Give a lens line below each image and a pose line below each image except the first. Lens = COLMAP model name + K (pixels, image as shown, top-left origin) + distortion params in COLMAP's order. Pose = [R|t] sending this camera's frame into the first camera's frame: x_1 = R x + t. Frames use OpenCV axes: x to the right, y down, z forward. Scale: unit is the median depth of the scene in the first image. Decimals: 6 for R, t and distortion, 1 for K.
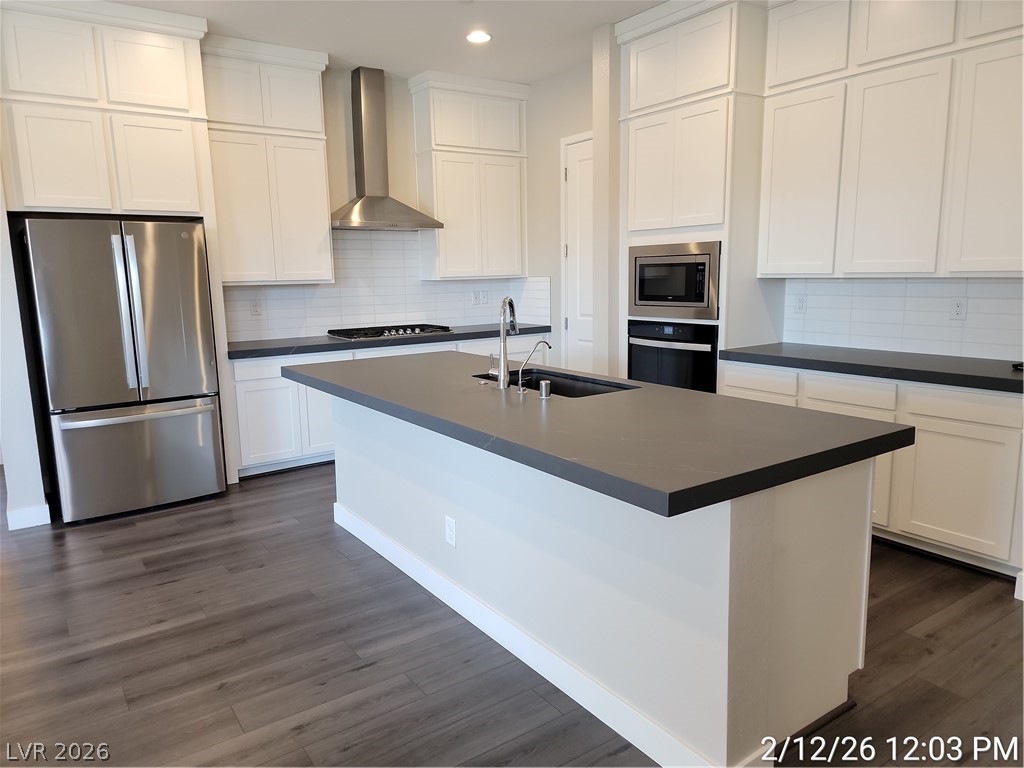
lens RADIAL K [[724.5, 0, 503.4], [0, 724.5, 385.5], [0, 0, 1]] dist [0.074082, -0.032606]
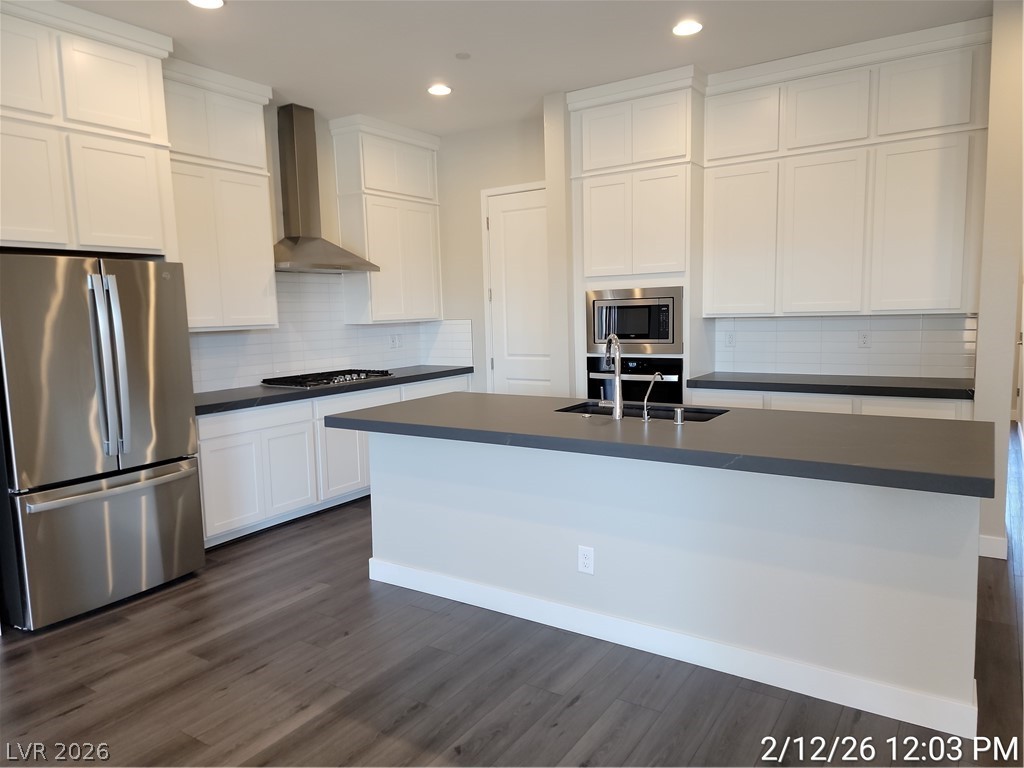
lens RADIAL K [[724.5, 0, 493.8], [0, 724.5, 388.8], [0, 0, 1]] dist [0.074082, -0.032606]
pose [[0.922561, -0.047373, 0.382931, -0.402943], [0.069555, 0.996595, -0.044284, -0.004144], [-0.379529, 0.067490, 0.922715, 0.051866]]
